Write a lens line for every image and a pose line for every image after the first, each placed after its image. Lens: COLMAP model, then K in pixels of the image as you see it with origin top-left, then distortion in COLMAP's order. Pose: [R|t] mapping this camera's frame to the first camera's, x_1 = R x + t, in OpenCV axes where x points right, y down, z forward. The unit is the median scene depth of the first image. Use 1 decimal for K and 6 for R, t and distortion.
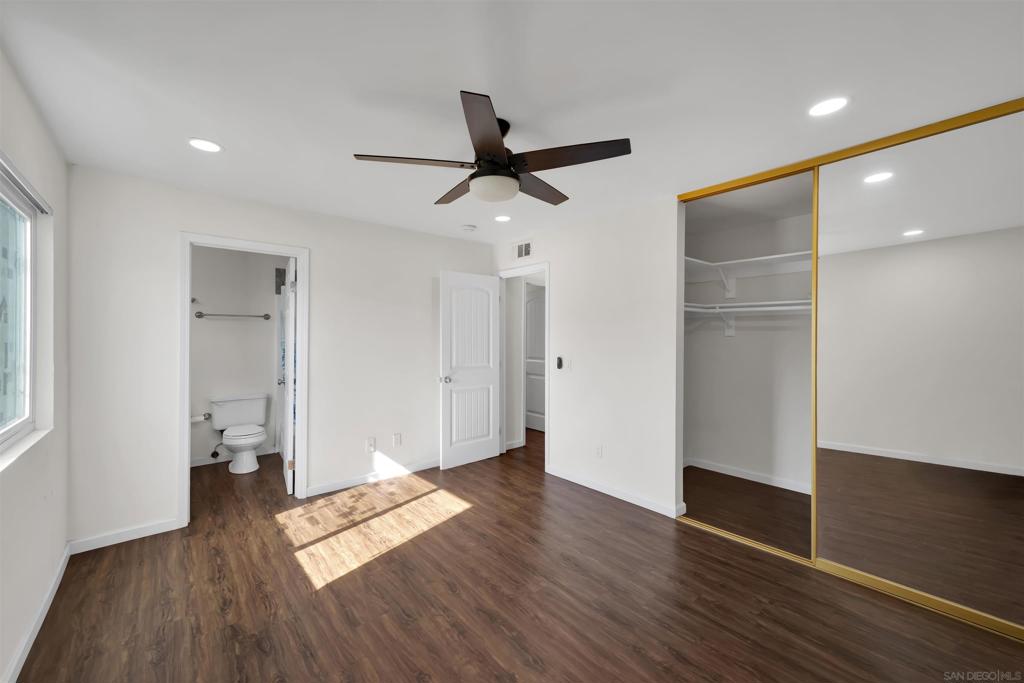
lens RADIAL K [[411.1, 0, 511.3], [0, 411.1, 337.9], [0, 0, 1]] dist [-0.000483, -0.000024]
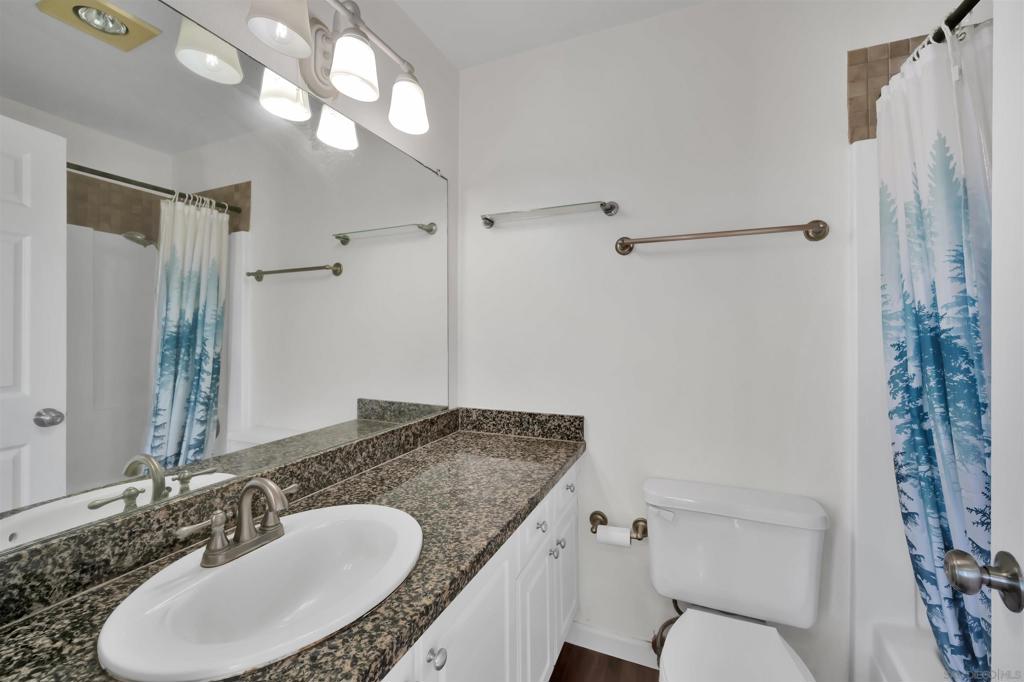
lens RADIAL K [[411.1, 0, 511.5], [0, 411.1, 335.9], [0, 0, 1]] dist [-0.000483, -0.000024]
pose [[0.443051, -0.000634, -0.896496, -0.435134], [0.003785, 0.999992, 0.001164, 0.021783], [0.896488, -0.003909, 0.443050, 0.686256]]
